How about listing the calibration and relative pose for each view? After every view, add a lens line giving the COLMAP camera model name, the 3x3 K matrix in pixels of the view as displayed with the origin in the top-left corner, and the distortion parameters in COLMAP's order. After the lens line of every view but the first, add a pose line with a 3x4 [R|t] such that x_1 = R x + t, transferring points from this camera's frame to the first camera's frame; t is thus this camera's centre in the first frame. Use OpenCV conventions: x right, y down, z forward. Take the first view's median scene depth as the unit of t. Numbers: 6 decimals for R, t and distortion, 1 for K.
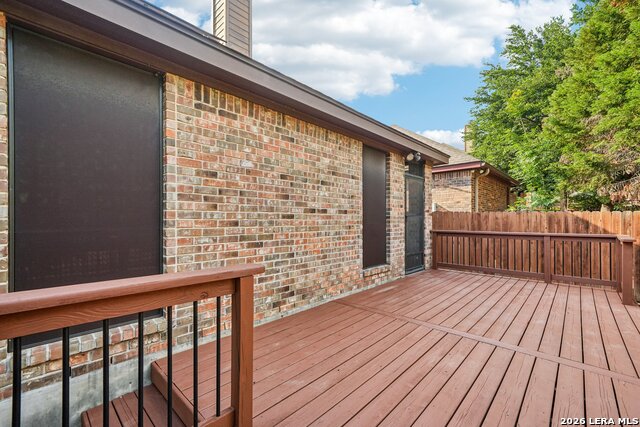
lens RADIAL K [[277.3, 0, 317.2], [0, 277.3, 217.7], [0, 0, 1]] dist [0.003117, 0.001462]
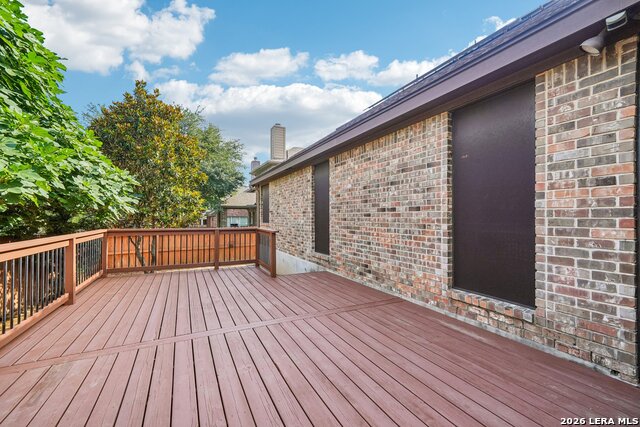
lens RADIAL K [[277.3, 0, 319.7], [0, 277.3, 214.0], [0, 0, 1]] dist [0.003117, 0.001462]
pose [[-0.350154, -0.012534, -0.936608, 1.156259], [0.005215, 0.999869, -0.015330, 0.009558], [0.936678, -0.010252, -0.350042, 1.133022]]
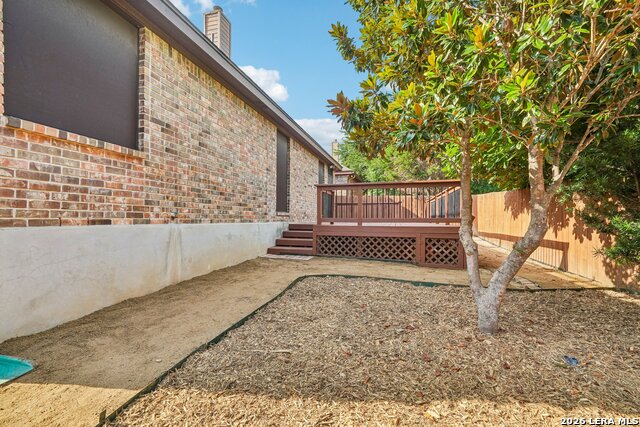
lens RADIAL K [[277.3, 0, 319.4], [0, 277.3, 216.7], [0, 0, 1]] dist [0.003117, 0.001462]
pose [[0.886312, -0.001837, 0.463084, -1.120037], [0.003182, 0.999993, -0.002124, 0.265538], [-0.463077, 0.003356, 0.886312, -1.314389]]
